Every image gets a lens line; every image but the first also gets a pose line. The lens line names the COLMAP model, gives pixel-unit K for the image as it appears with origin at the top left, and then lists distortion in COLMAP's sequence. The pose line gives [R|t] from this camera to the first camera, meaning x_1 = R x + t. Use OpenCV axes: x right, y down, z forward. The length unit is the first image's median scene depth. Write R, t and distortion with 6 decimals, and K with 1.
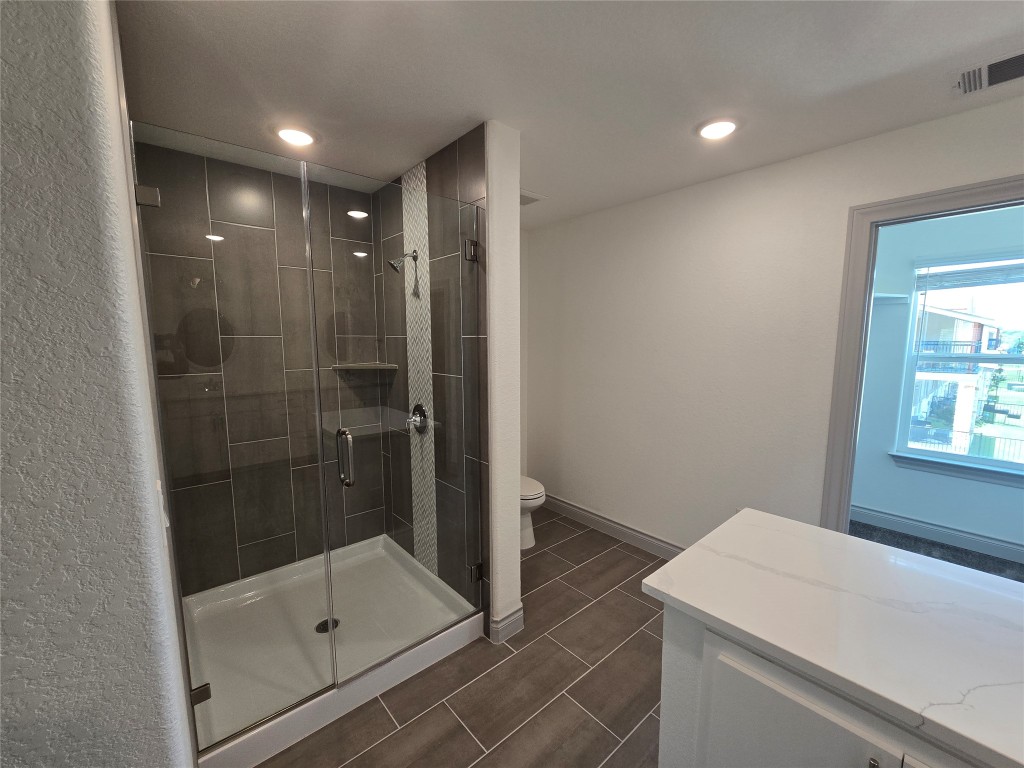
lens RADIAL K [[420.3, 0, 519.8], [0, 420.3, 390.1], [0, 0, 1]] dist [-0.002011, 0.000368]
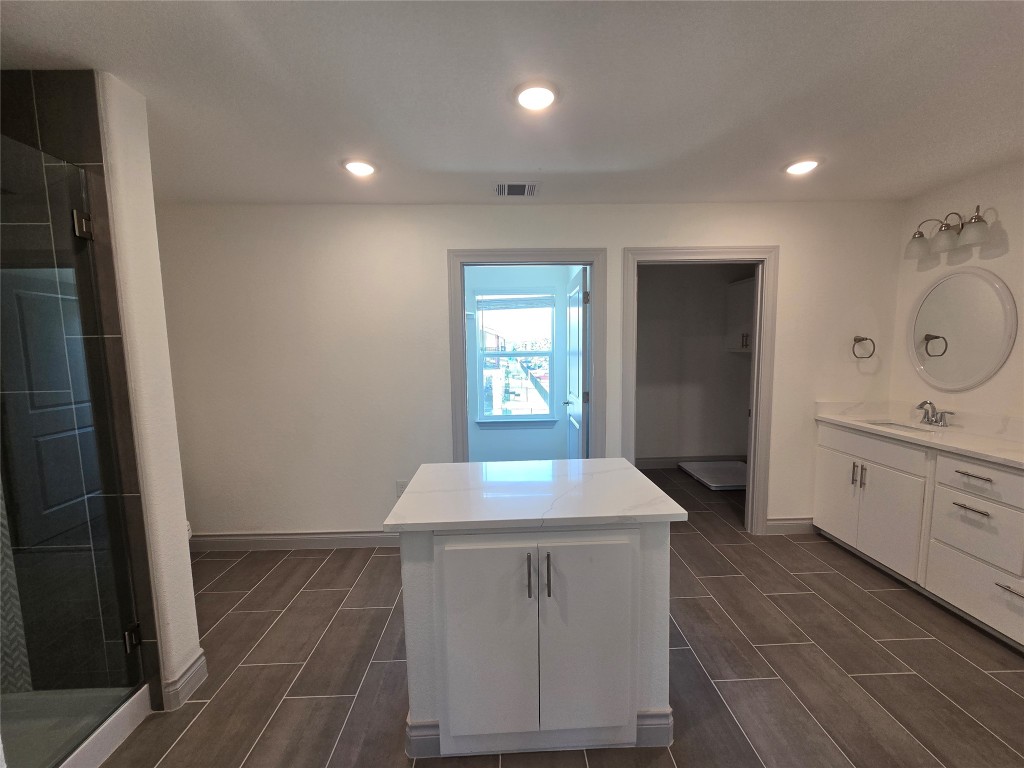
lens RADIAL K [[420.3, 0, 519.8], [0, 420.3, 390.1], [0, 0, 1]] dist [-0.002011, 0.000368]
pose [[0.634555, -0.090121, 0.767605, -0.200969], [0.107804, 0.993790, 0.027558, 0.031266], [-0.765322, 0.065264, 0.640330, -0.082936]]
